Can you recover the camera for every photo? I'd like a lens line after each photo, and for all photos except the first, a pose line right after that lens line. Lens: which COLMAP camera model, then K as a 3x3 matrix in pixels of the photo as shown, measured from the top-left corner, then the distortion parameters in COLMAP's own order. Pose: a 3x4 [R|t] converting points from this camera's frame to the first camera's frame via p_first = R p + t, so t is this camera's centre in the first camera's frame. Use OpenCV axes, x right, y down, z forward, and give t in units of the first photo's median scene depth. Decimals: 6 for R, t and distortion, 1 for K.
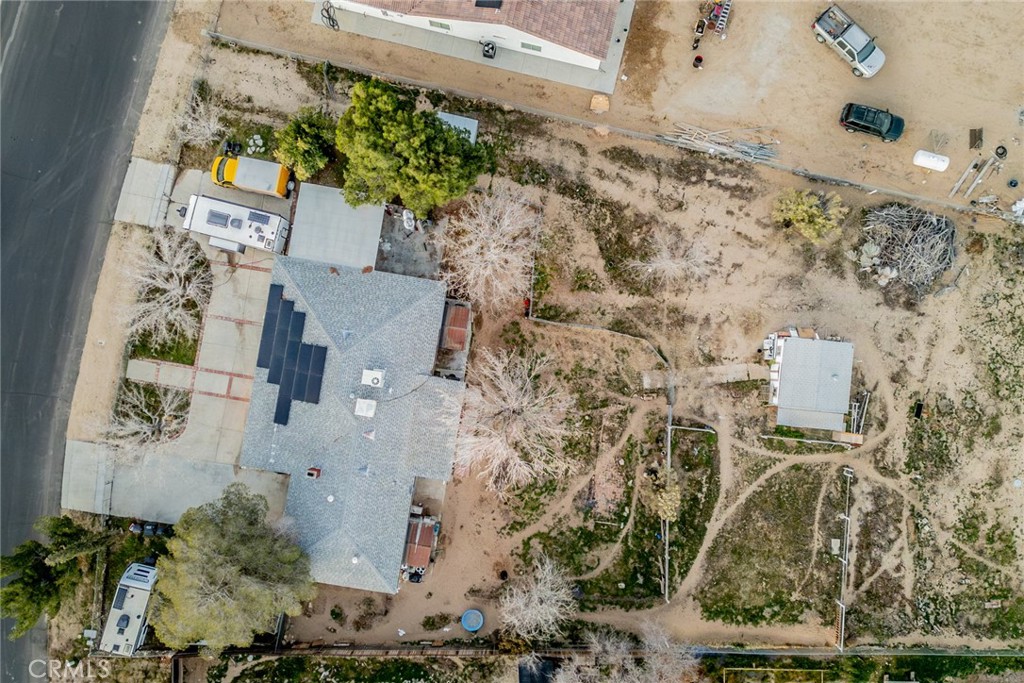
lens RADIAL K [[844.4, 0, 508.9], [0, 844.4, 344.3], [0, 0, 1]] dist [0.095811, -0.110030]
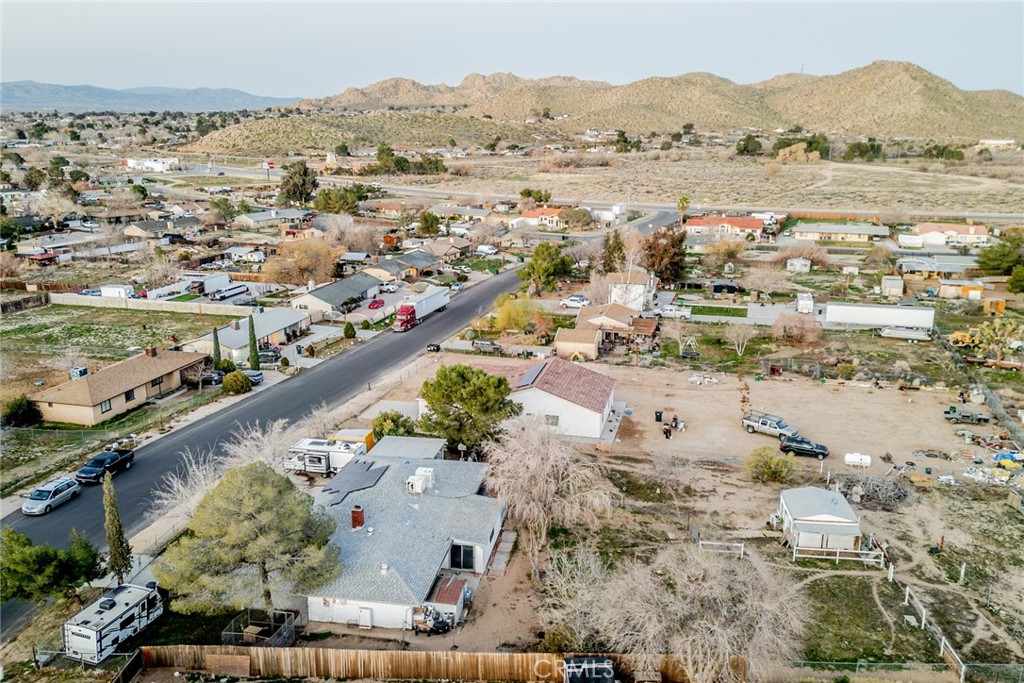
lens RADIAL K [[844.4, 0, 508.9], [0, 844.4, 344.3], [0, 0, 1]] dist [0.095811, -0.110030]
pose [[0.999781, 0.019586, -0.007416, -0.038778], [-0.012645, 0.282221, -0.959266, 1.003246], [-0.016695, 0.959150, 0.282407, 0.466087]]
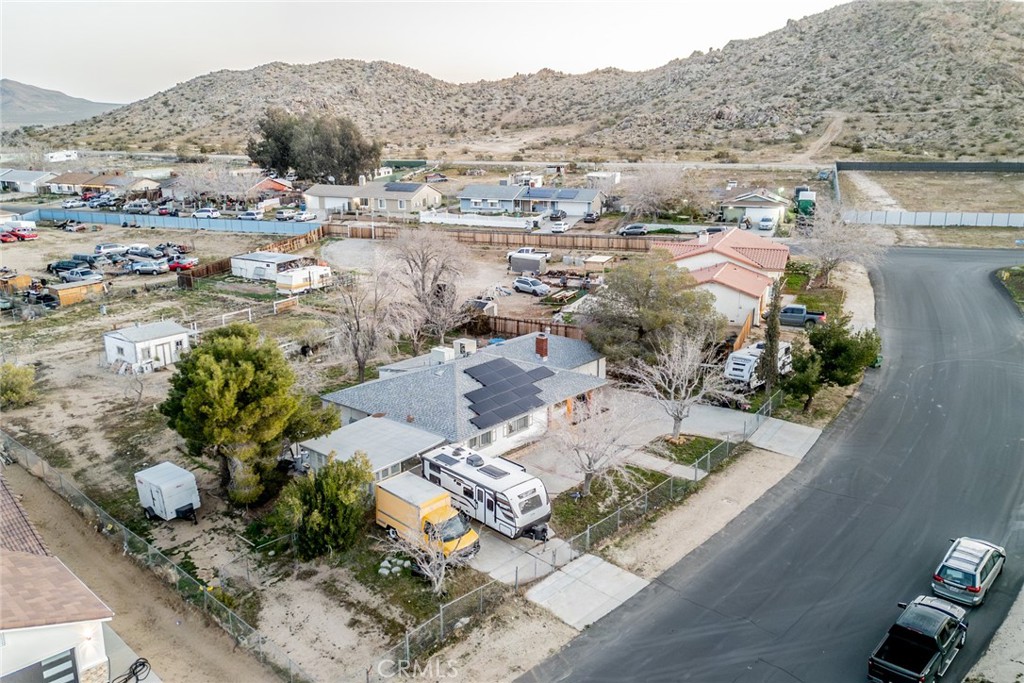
lens RADIAL K [[844.4, 0, 508.9], [0, 844.4, 344.3], [0, 0, 1]] dist [0.095811, -0.110030]
pose [[-0.854259, -0.124094, 0.504819, -0.665367], [0.519844, -0.200318, 0.830443, -0.676945], [-0.001928, 0.971840, 0.235633, 0.695768]]
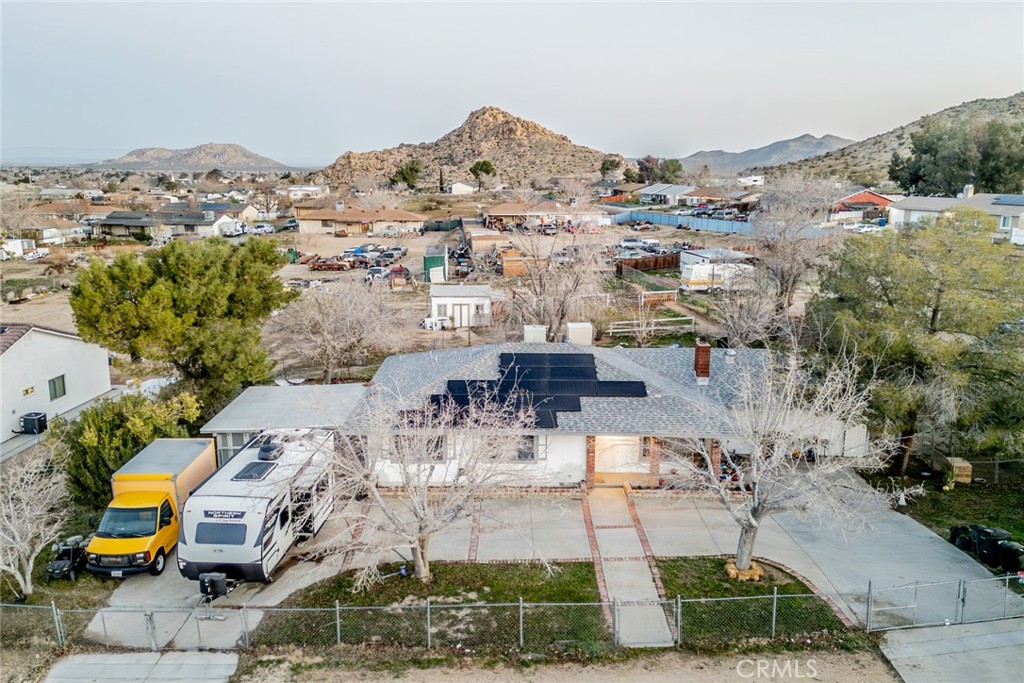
lens RADIAL K [[844.4, 0, 508.9], [0, 844.4, 344.3], [0, 0, 1]] dist [0.095811, -0.110030]
pose [[-0.168921, -0.197162, 0.965709, -0.746721], [0.985210, -0.005185, 0.171273, -0.086490], [-0.028762, 0.980357, 0.195122, 0.805494]]
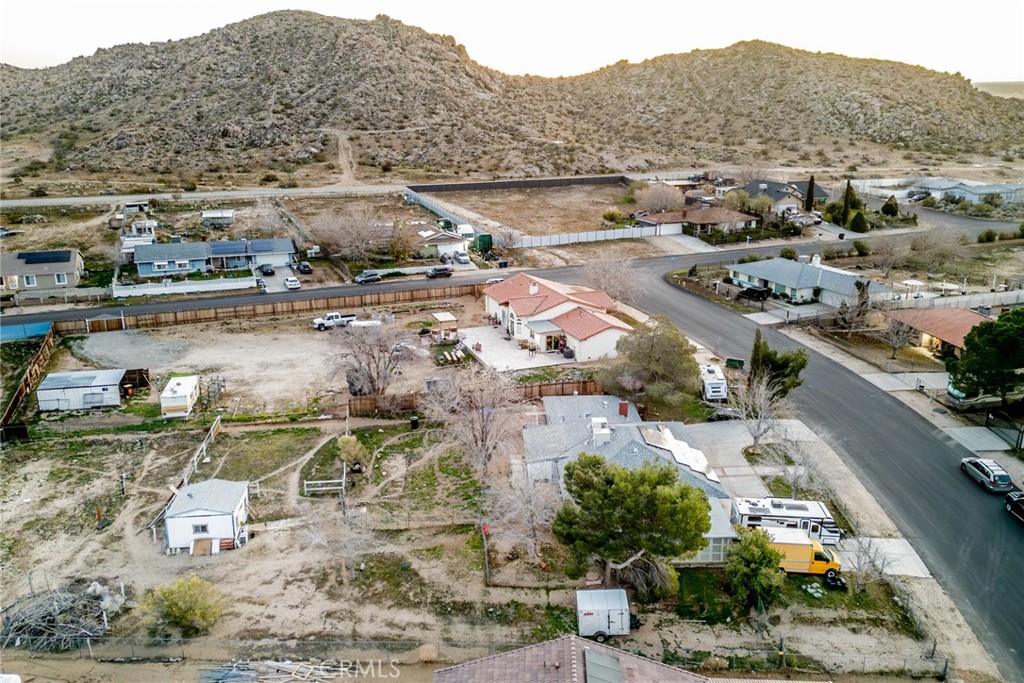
lens RADIAL K [[844.4, 0, 508.9], [0, 844.4, 344.3], [0, 0, 1]] dist [0.095811, -0.110030]
pose [[-0.981403, 0.067879, -0.179554, 0.160343], [-0.191047, -0.254453, 0.948027, -0.958542], [0.018664, 0.964700, 0.262689, 0.512082]]
